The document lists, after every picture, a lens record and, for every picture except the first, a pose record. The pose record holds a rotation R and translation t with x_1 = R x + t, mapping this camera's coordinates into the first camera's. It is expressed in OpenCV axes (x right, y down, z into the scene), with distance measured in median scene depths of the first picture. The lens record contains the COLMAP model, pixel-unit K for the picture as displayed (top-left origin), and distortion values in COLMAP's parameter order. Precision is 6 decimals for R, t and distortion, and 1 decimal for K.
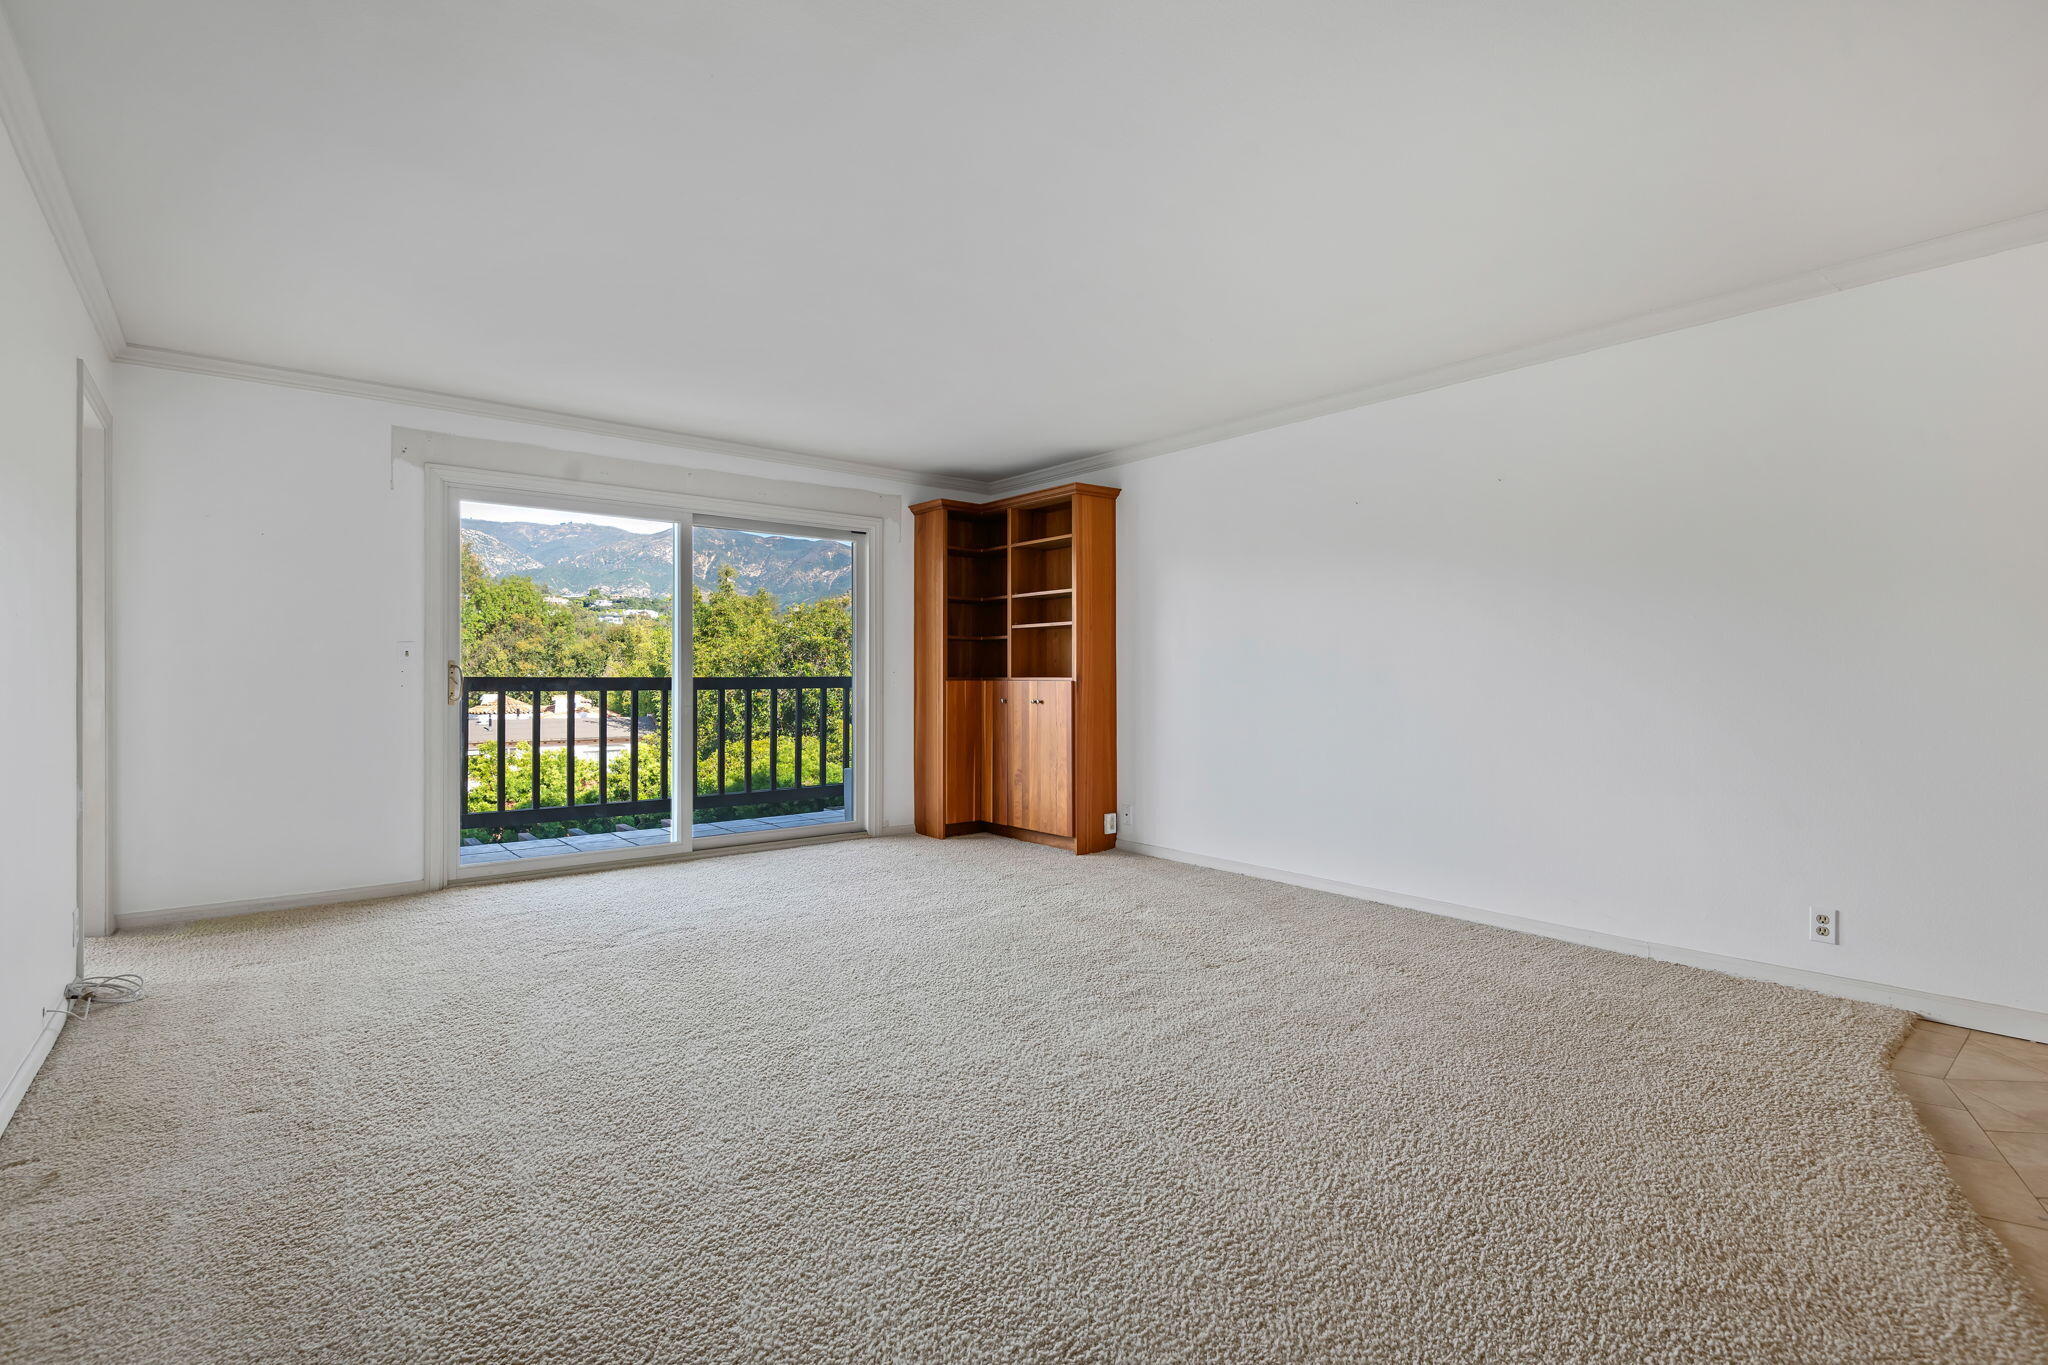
lens RADIAL K [[949.6, 0, 1017.5], [0, 949.6, 674.9], [0, 0, 1]] dist [0.000207, -0.000570]
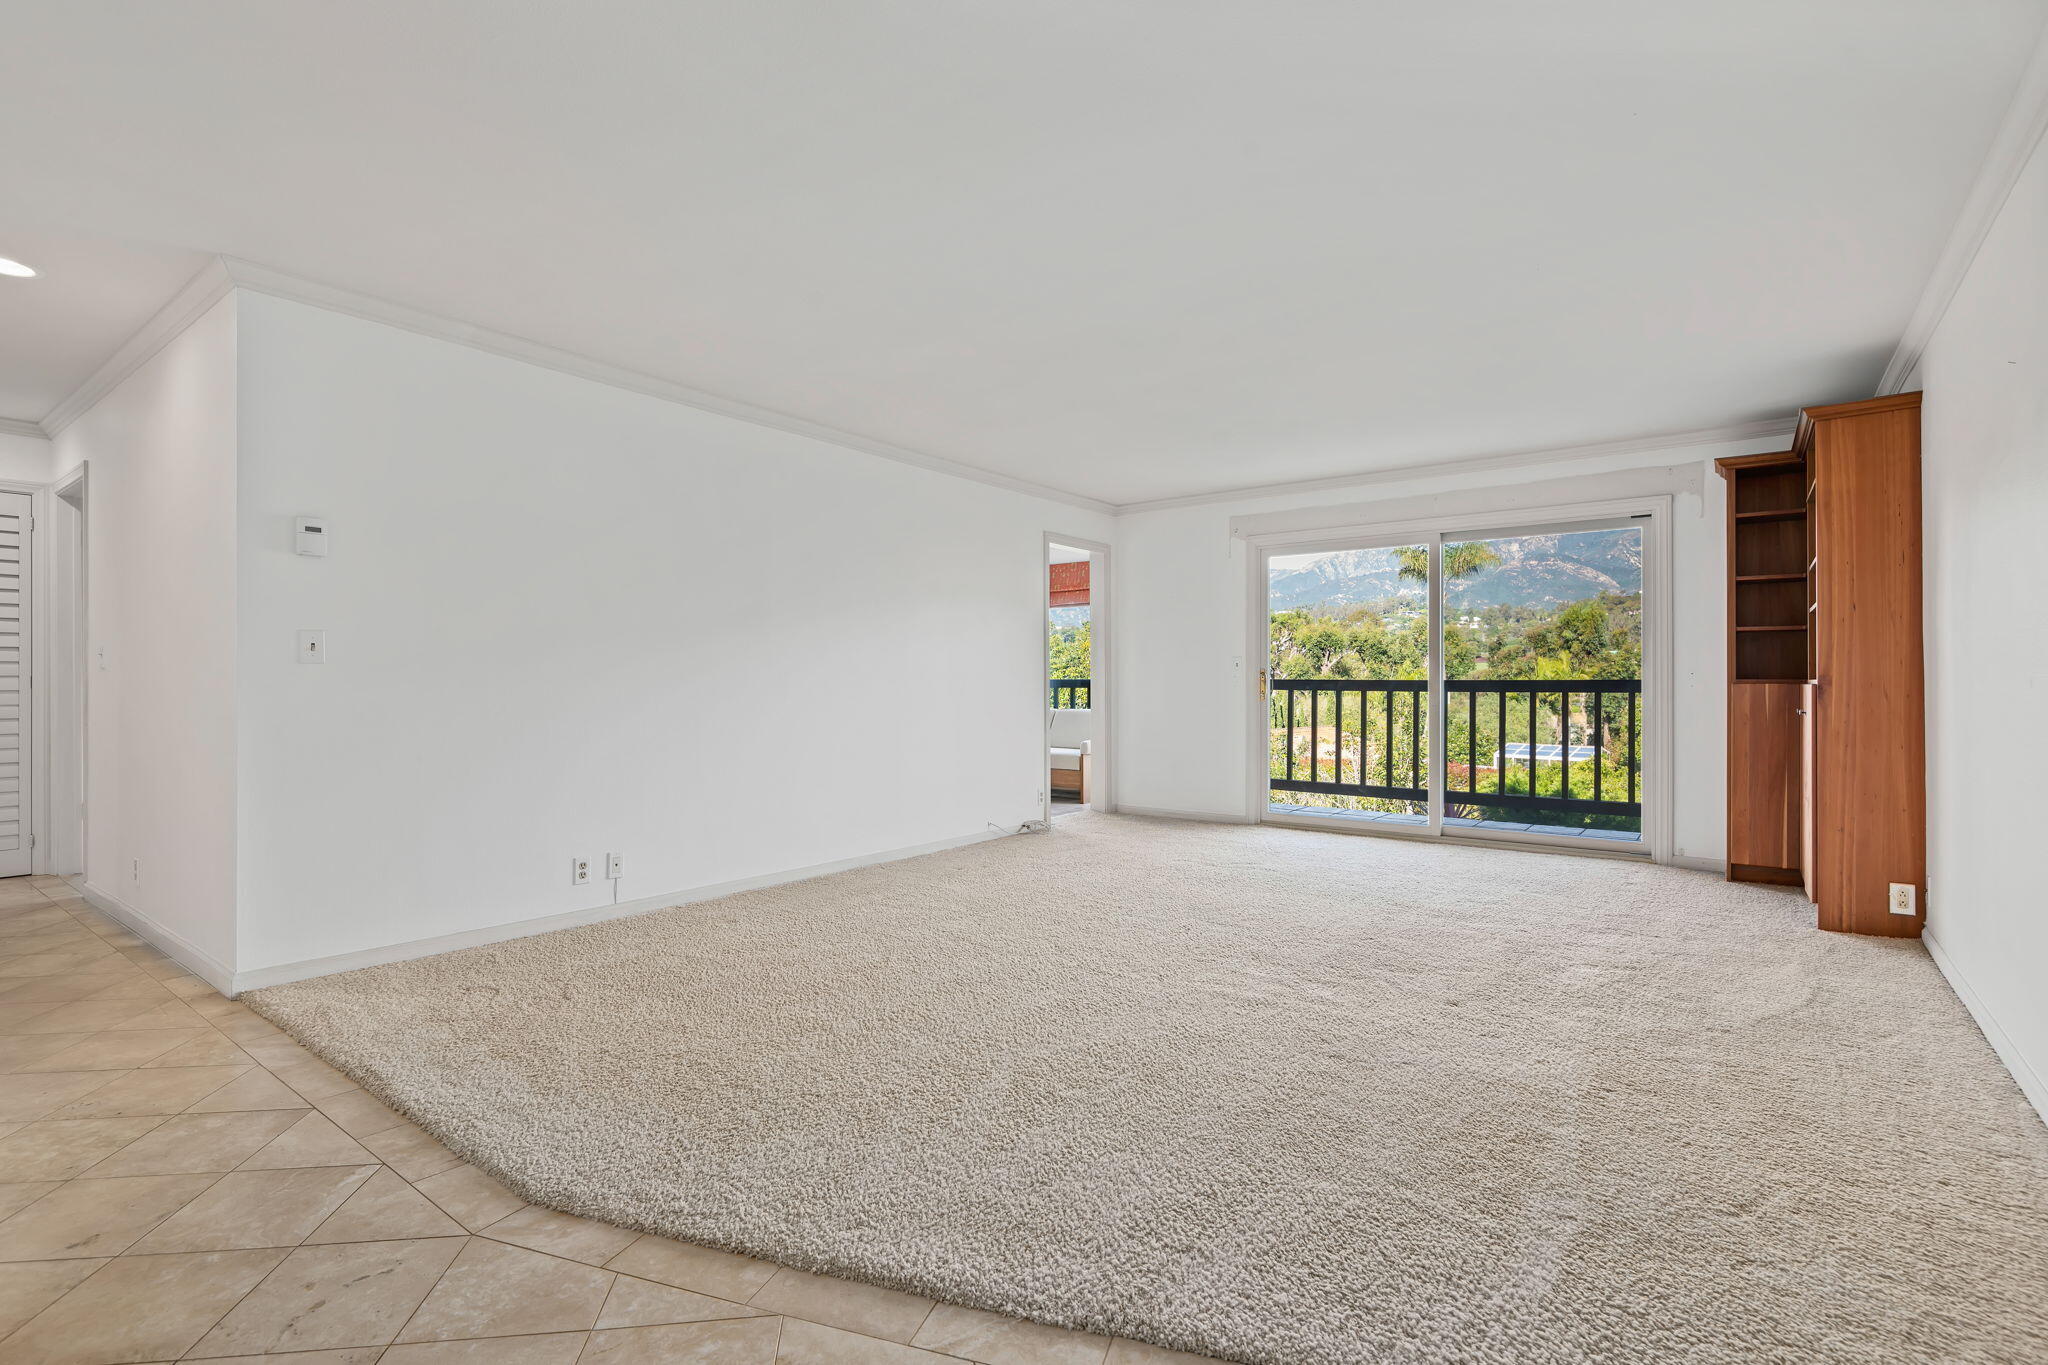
lens RADIAL K [[949.6, 0, 1017.7], [0, 949.6, 682.7], [0, 0, 1]] dist [0.000207, -0.000570]
pose [[0.239037, 0.001316, -0.971010, 0.593683], [0.002830, 0.999994, 0.002052, 0.001613], [0.971006, -0.003238, 0.239032, 0.238933]]
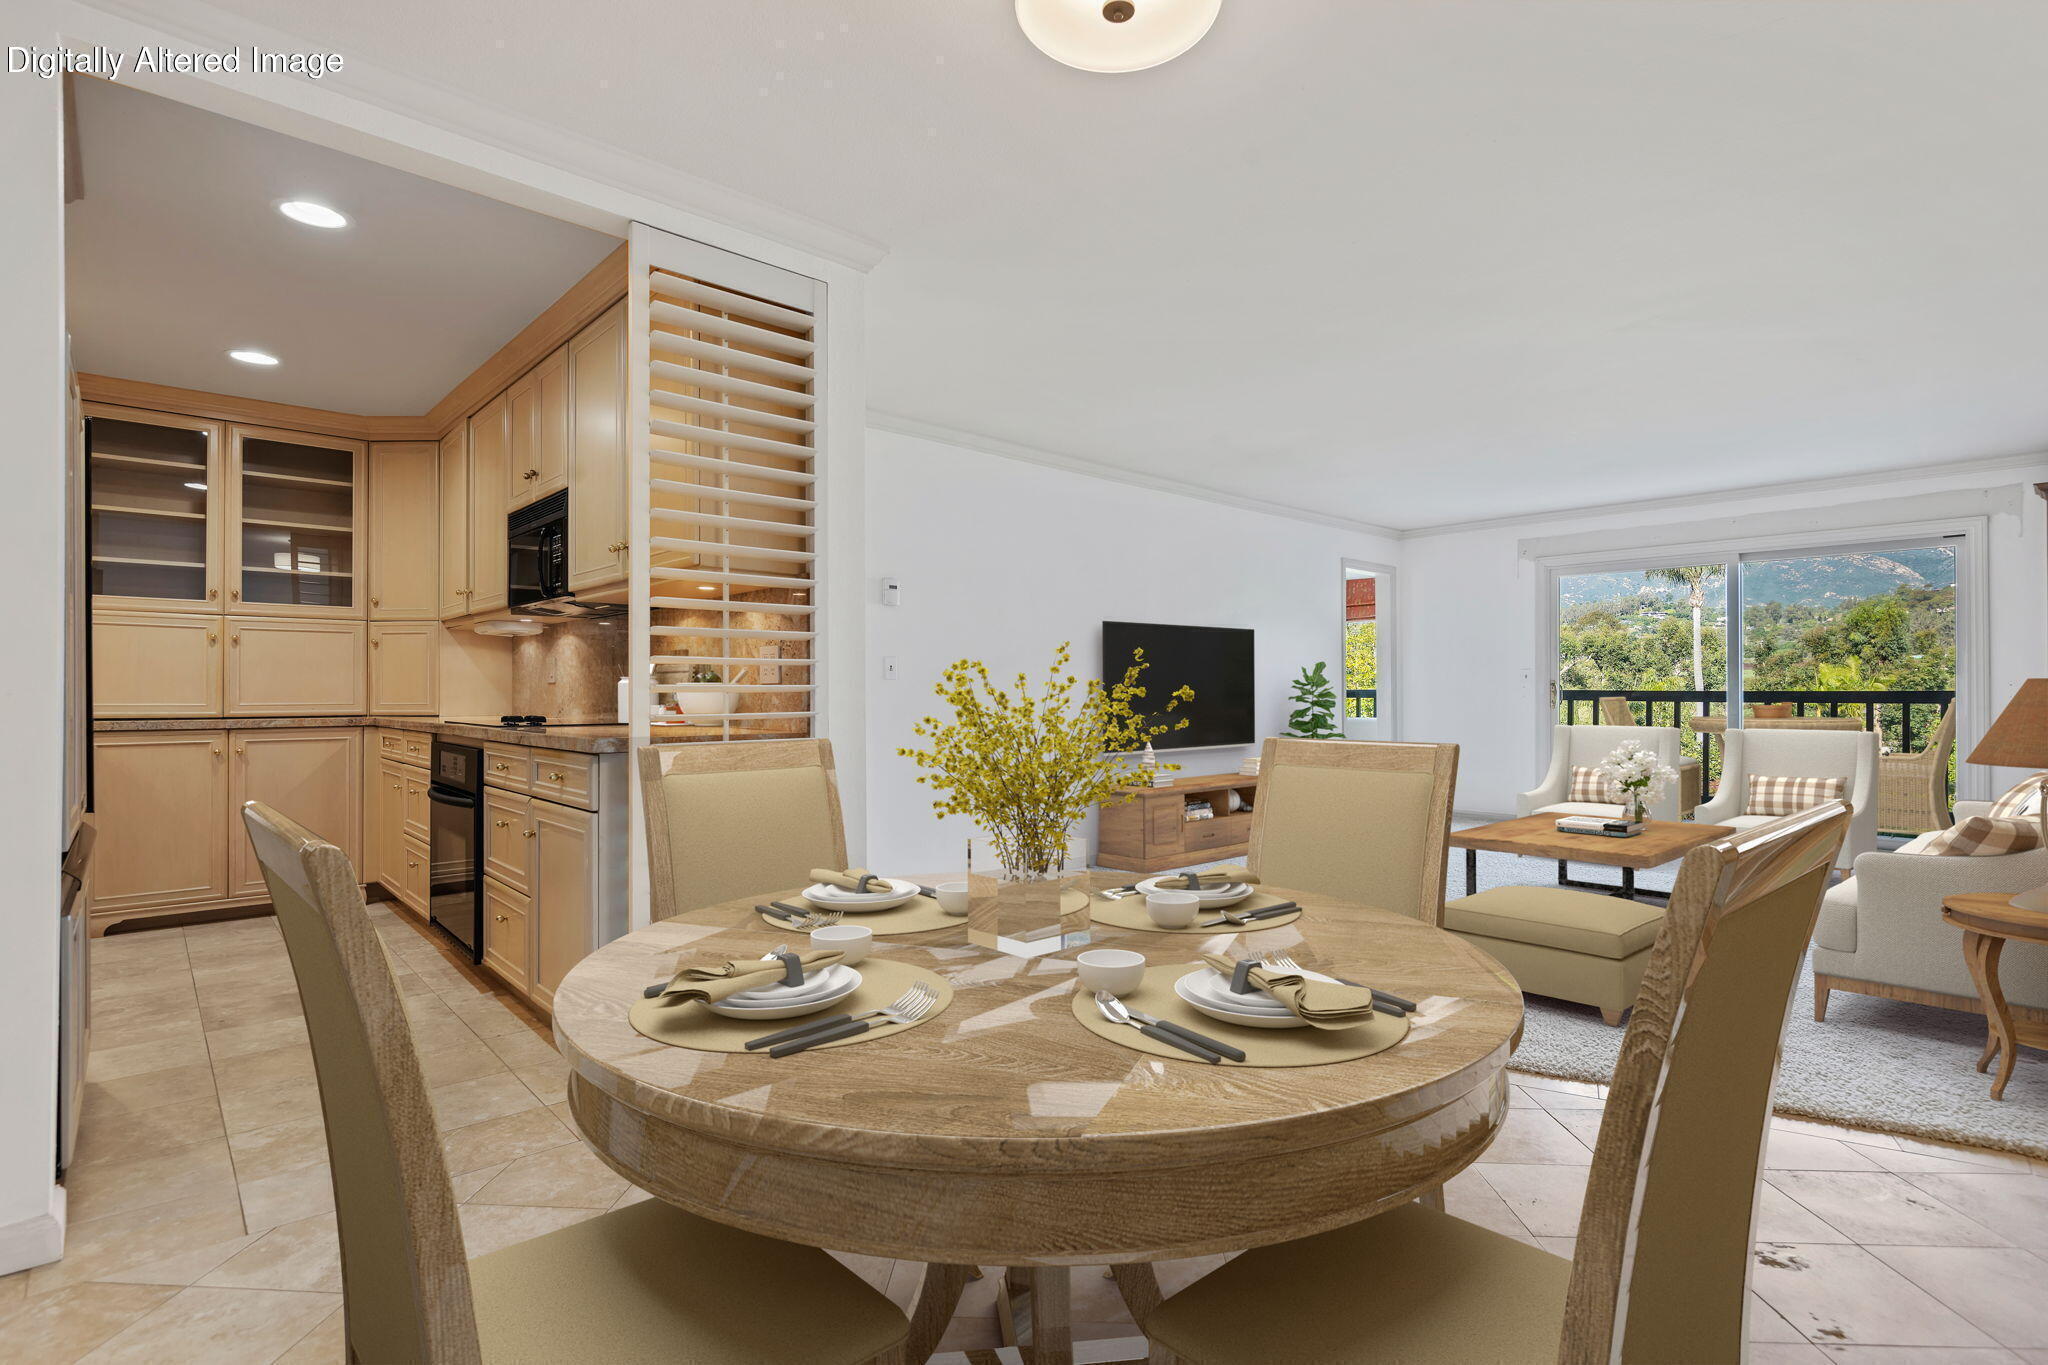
lens RADIAL K [[978.7, 0, 1020.0], [0, 978.7, 687.3], [0, 0, 1]] dist [-0.005657, -0.000035]
pose [[0.057793, -0.003879, -0.998321, 0.789196], [0.002958, 0.999989, -0.003714, -0.000337], [0.998324, -0.002738, 0.057804, 0.026447]]
